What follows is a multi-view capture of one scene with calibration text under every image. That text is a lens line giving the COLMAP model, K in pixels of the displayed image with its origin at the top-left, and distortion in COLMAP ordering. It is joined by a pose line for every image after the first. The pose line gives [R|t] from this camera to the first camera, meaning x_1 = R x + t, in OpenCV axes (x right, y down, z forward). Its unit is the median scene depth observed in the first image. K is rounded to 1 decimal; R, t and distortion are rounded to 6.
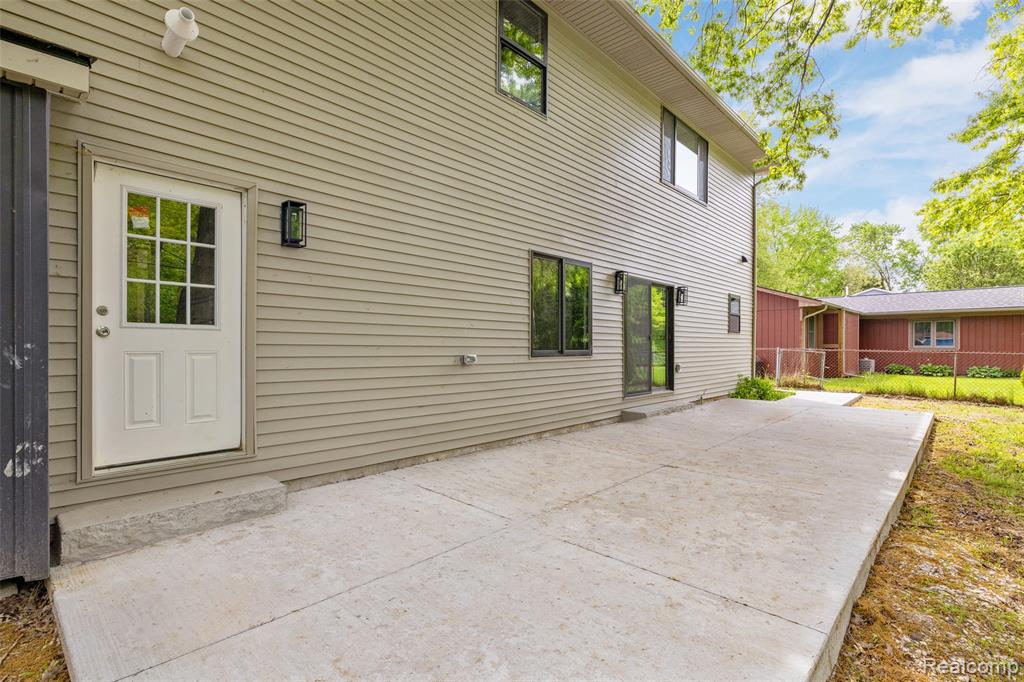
lens RADIAL K [[472.9, 0, 517.6], [0, 472.9, 350.3], [0, 0, 1]] dist [-0.002026, -0.000237]
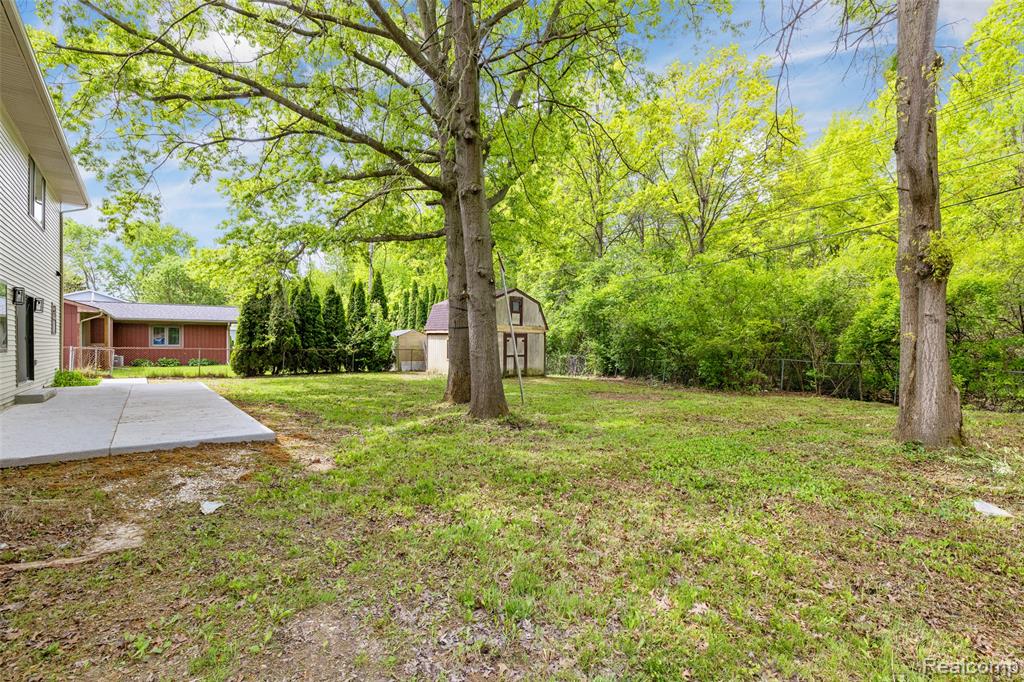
lens RADIAL K [[472.9, 0, 510.5], [0, 472.9, 350.1], [0, 0, 1]] dist [-0.002026, -0.000237]
pose [[0.154235, -0.009429, 0.987989, -0.338866], [0.006139, 0.999944, 0.008585, 0.000670], [-0.988015, 0.004741, 0.154285, -0.213483]]
